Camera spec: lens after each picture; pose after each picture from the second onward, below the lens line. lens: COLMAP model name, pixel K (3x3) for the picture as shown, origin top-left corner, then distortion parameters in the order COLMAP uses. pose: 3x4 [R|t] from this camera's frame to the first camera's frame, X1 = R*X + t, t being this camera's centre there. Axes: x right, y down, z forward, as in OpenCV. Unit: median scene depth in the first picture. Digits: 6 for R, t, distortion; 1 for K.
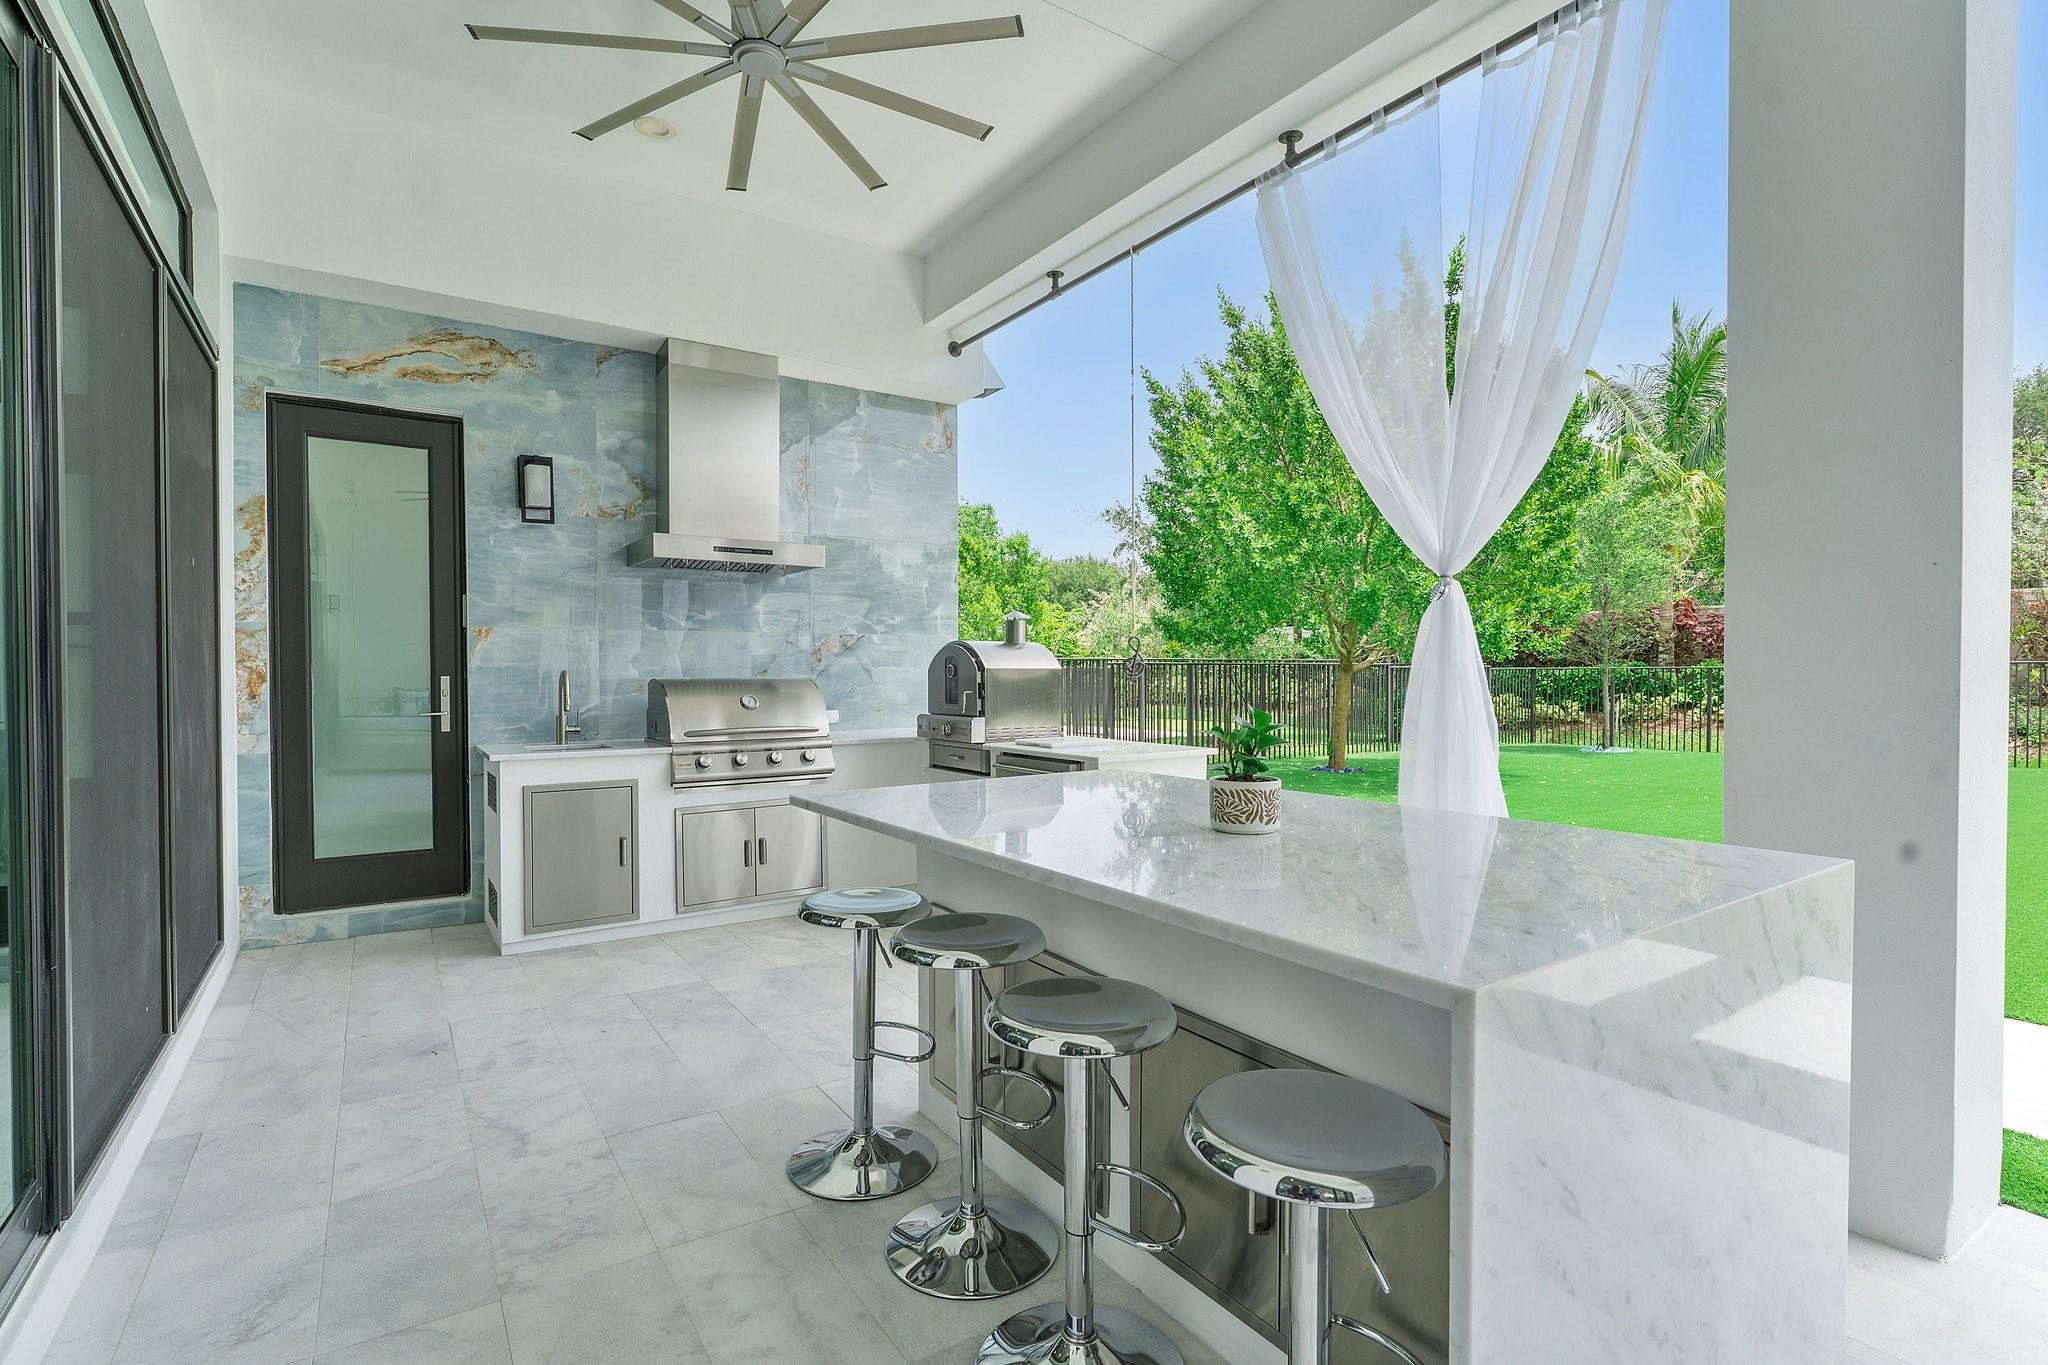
lens RADIAL K [[963.8, 0, 1024.0], [0, 963.8, 682.5], [0, 0, 1]] dist [-0.010903, -0.000803]
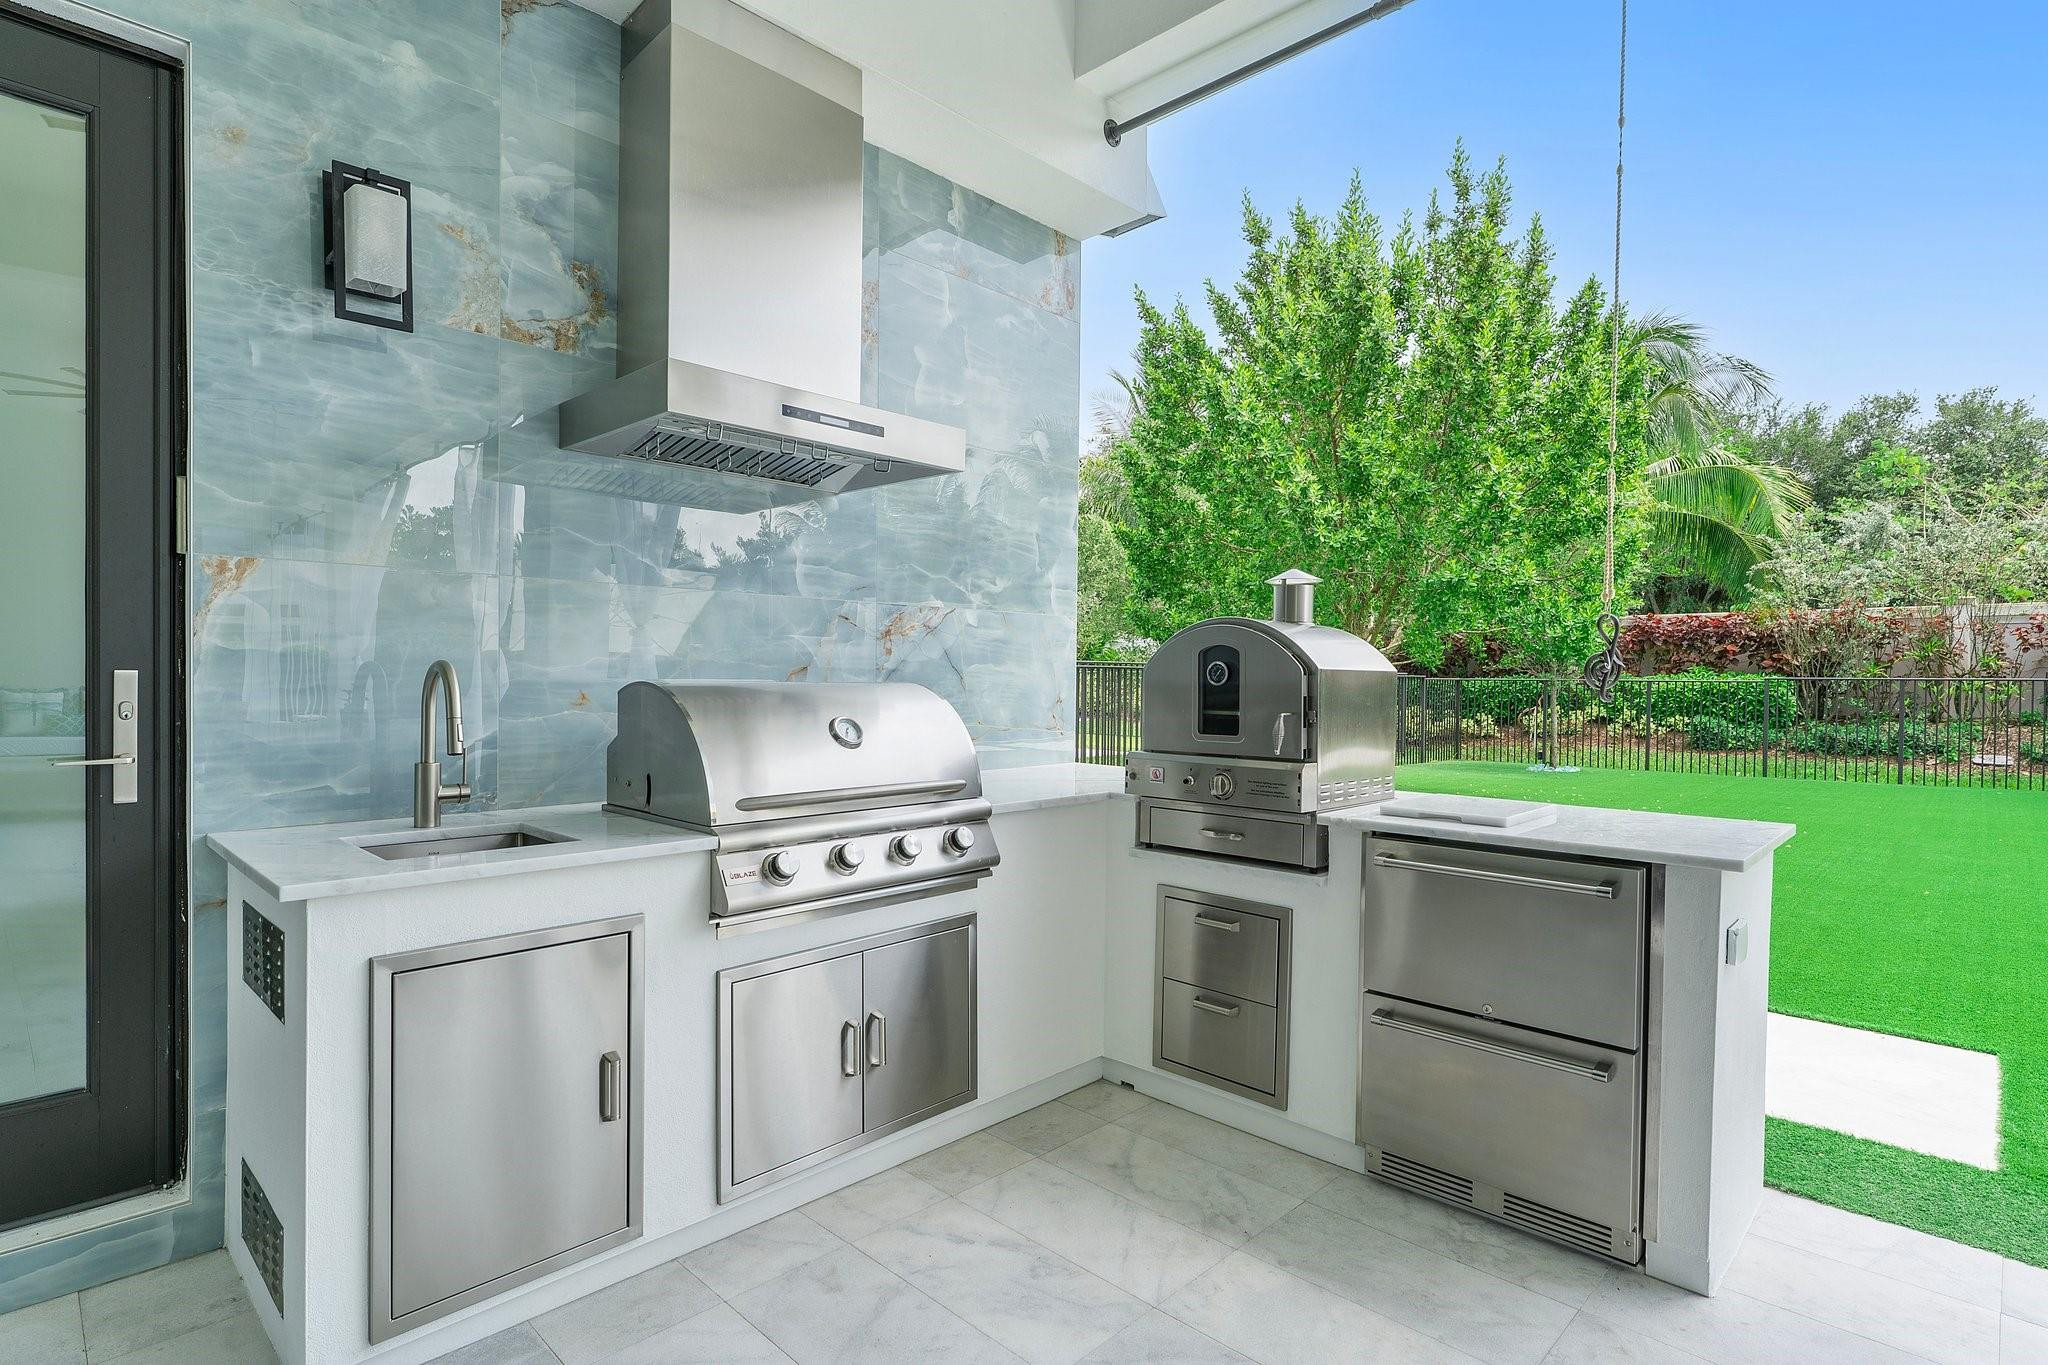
lens RADIAL K [[1029.1, 0, 1024.0], [0, 1029.1, 682.5], [0, 0, 1]] dist [-0.004780, -0.001812]
pose [[0.979297, 0.010790, 0.202141, -0.297162], [-0.009532, 0.999929, -0.007195, -0.001555], [-0.202204, 0.005120, 0.979330, 0.464140]]
